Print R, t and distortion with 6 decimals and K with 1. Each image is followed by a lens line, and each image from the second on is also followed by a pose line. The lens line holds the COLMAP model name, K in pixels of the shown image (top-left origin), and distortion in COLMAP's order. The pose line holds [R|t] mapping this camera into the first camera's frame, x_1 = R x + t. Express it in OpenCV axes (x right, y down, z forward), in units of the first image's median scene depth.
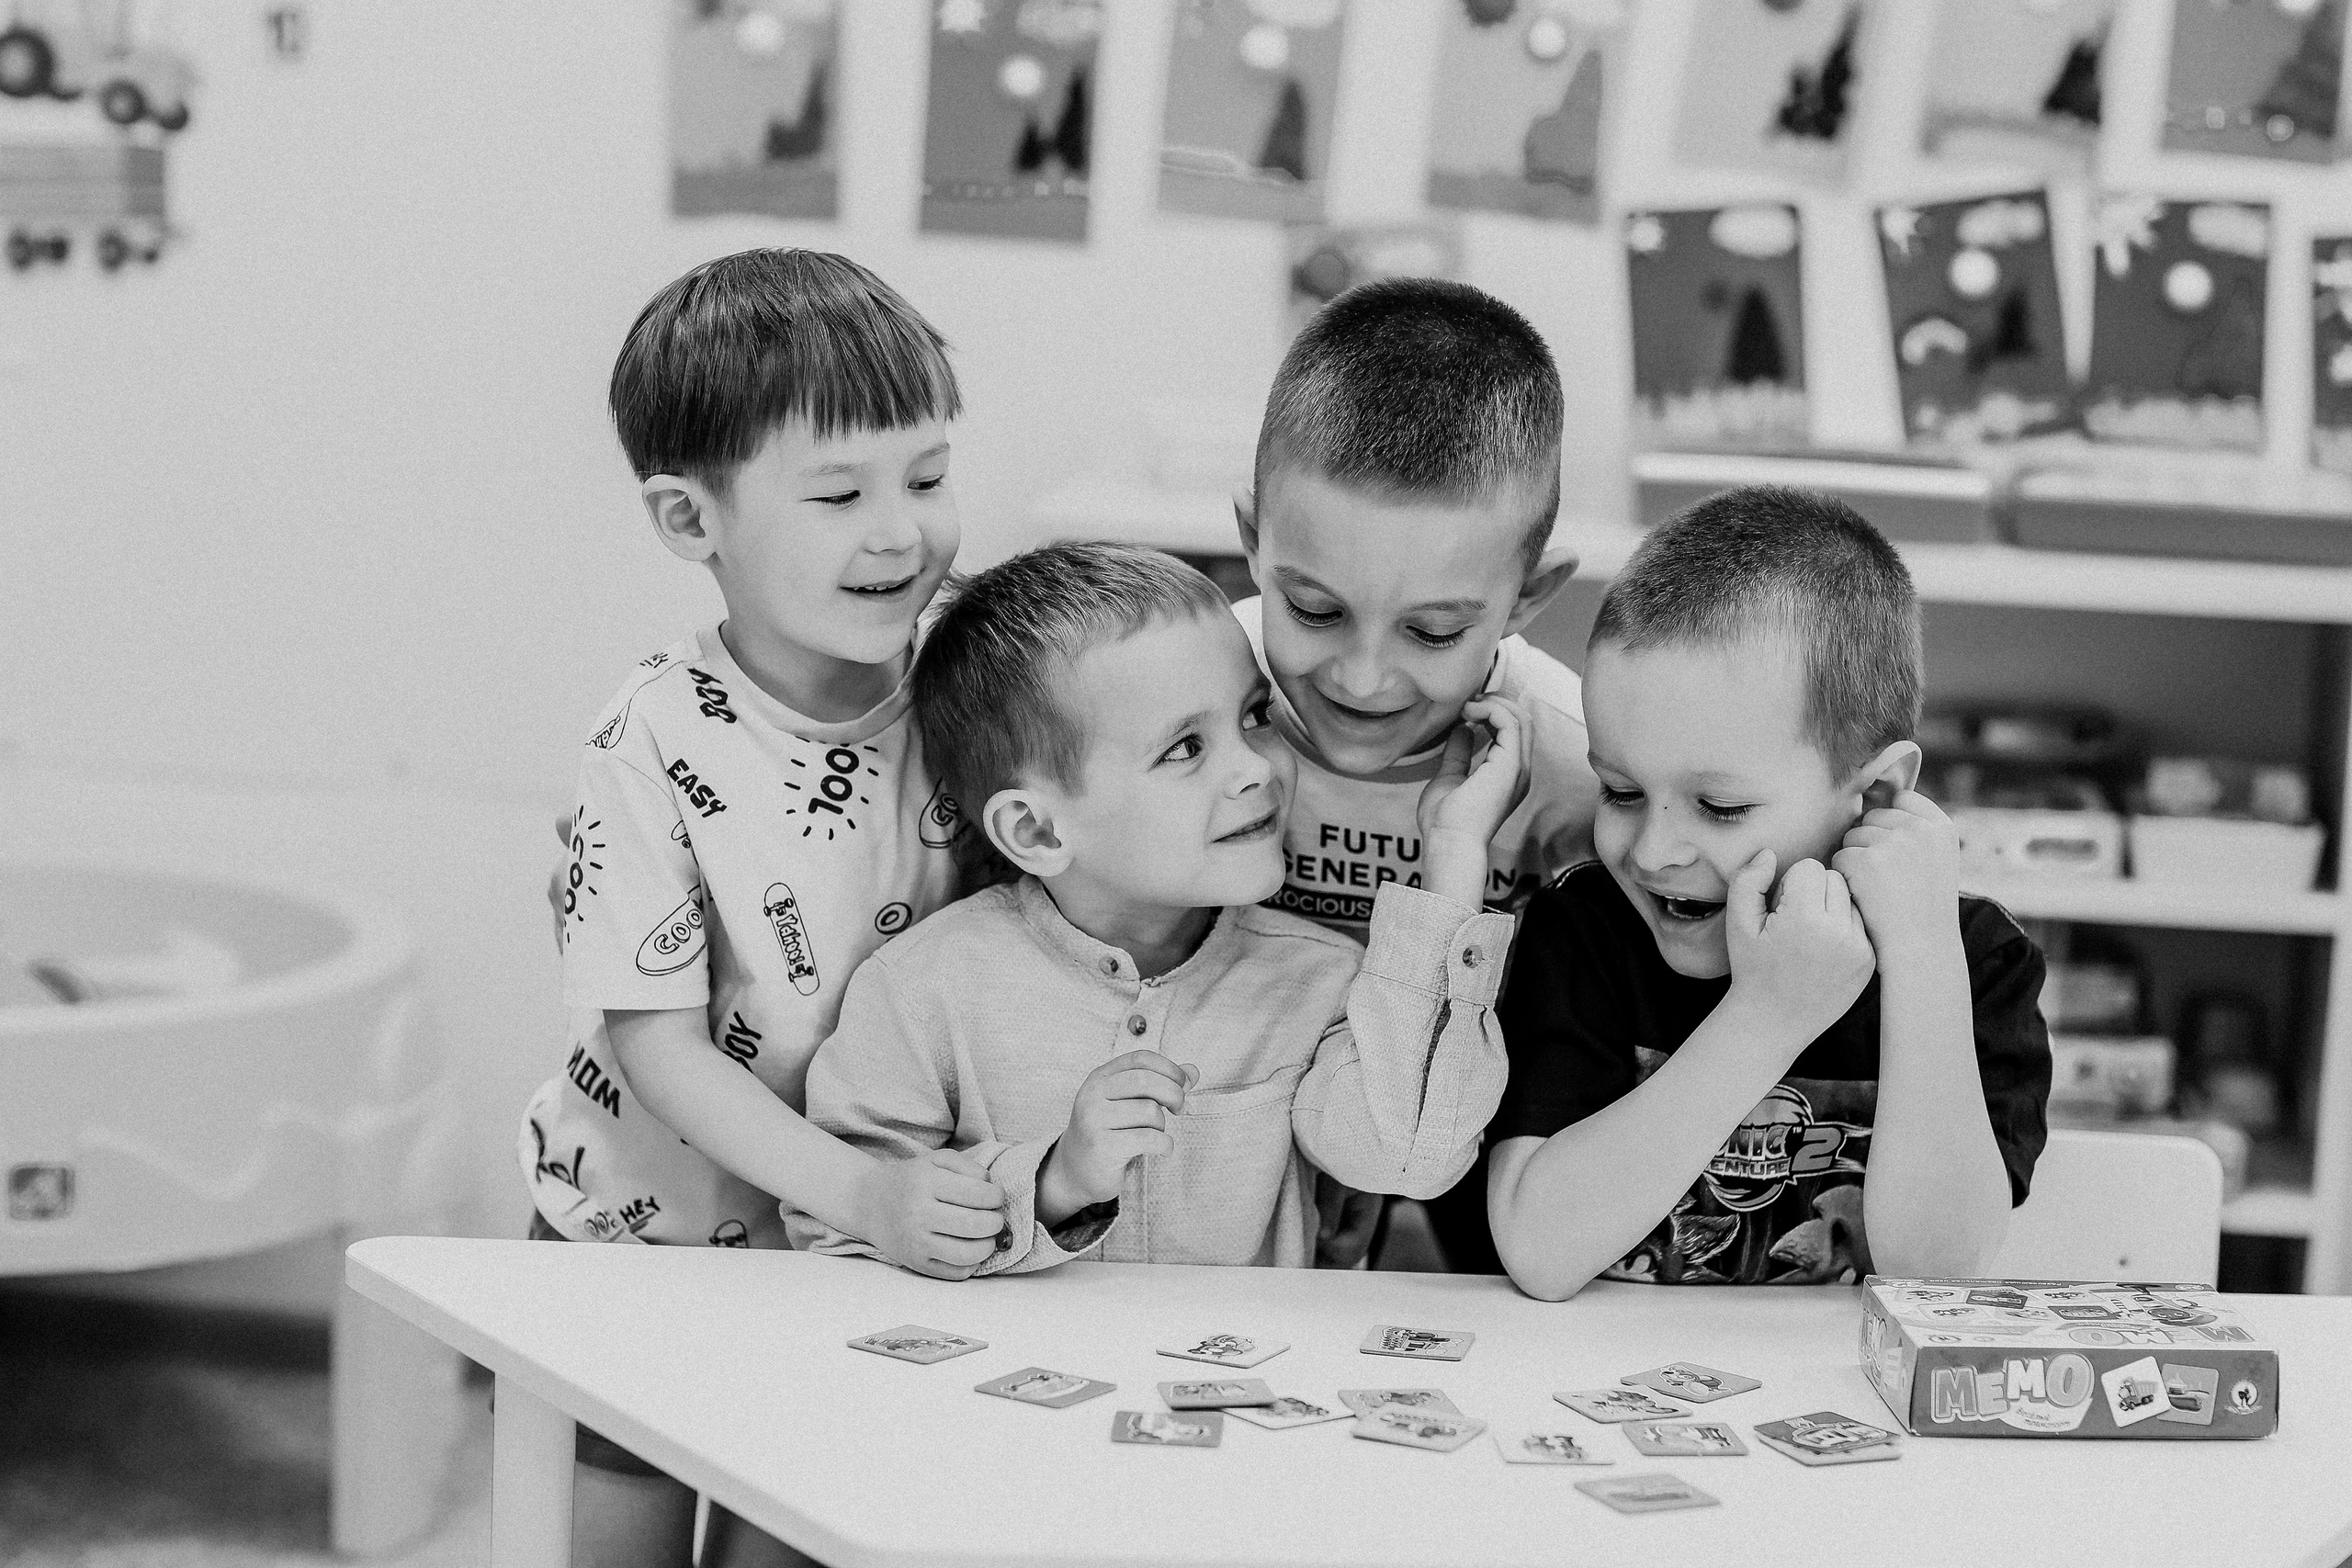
lens RADIAL K [[5799.9, 0, 1163.2], [0, 5799.9, 792.3], [0, 0, 1]] dist [-0.173147, 0.000000]
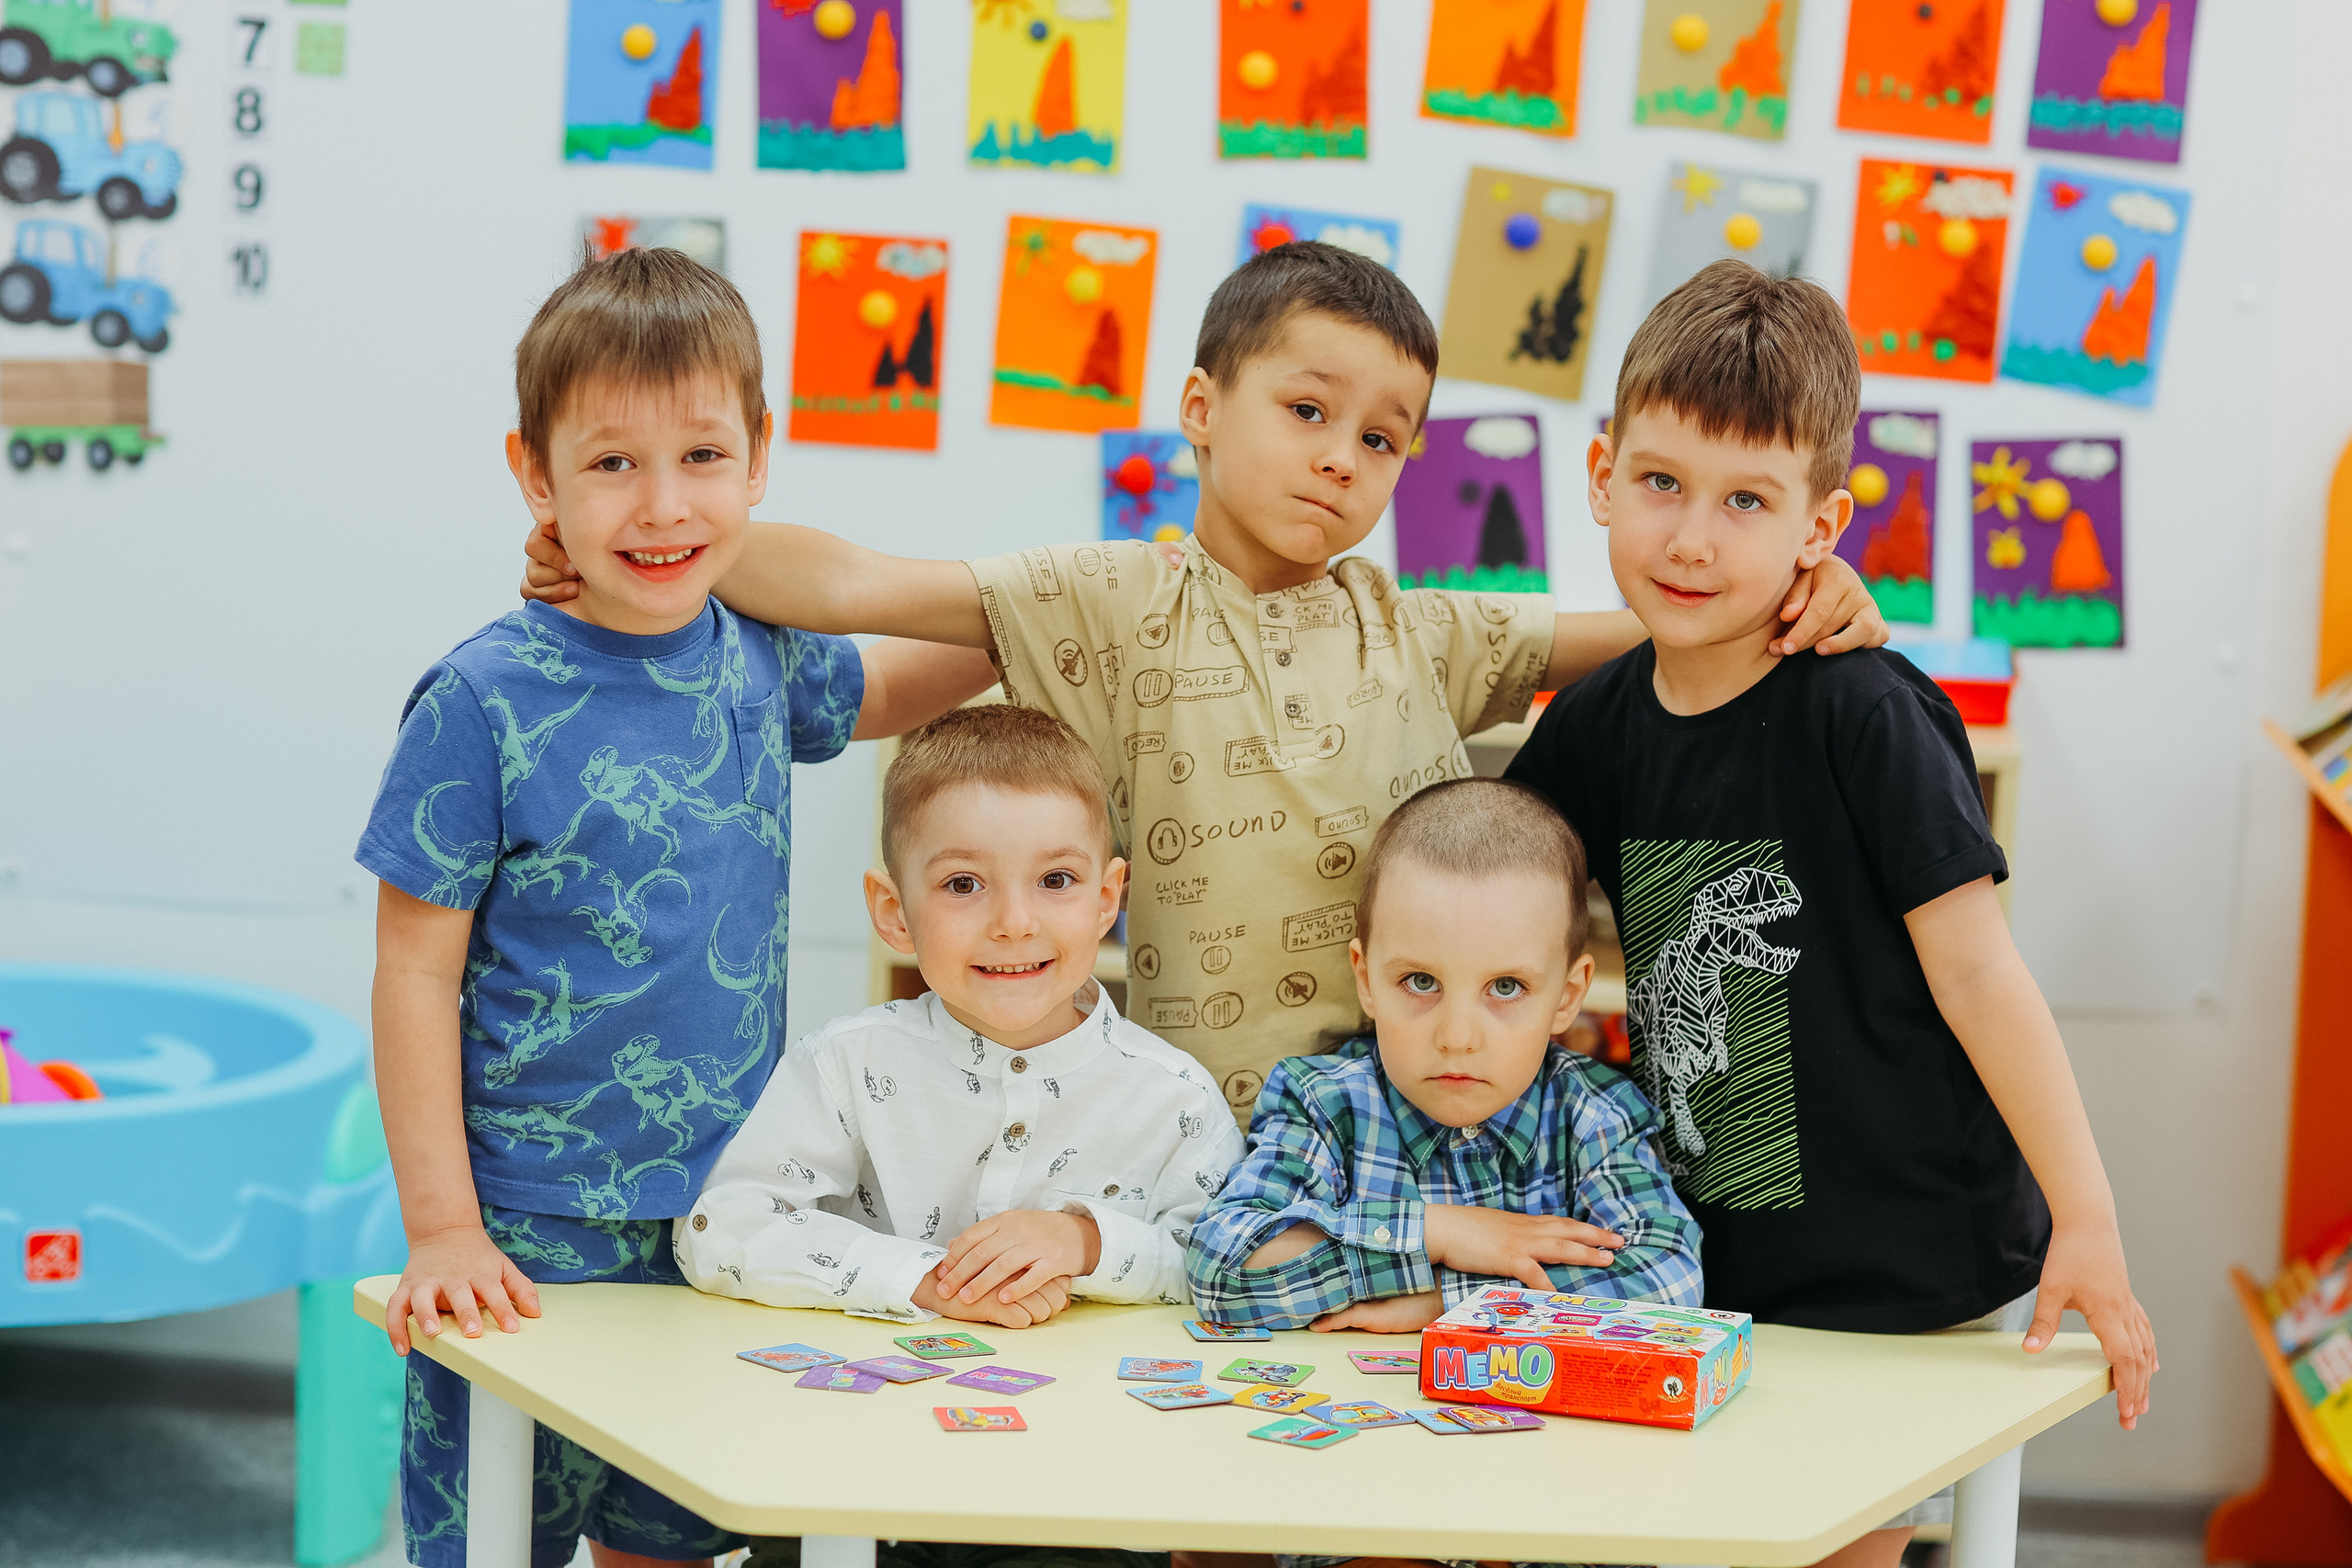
lens RADIAL K [[5799.9, 0, 1228.5], [0, 5799.9, 793.0], [0, 0, 1]] dist [-0.173147, 0.000000]
pose [[0.999651, -0.002891, 0.026244, 0.015764], [0.003221, 0.999916, -0.012540, -0.010087], [-0.026205, 0.012621, 0.999577, -0.179383]]
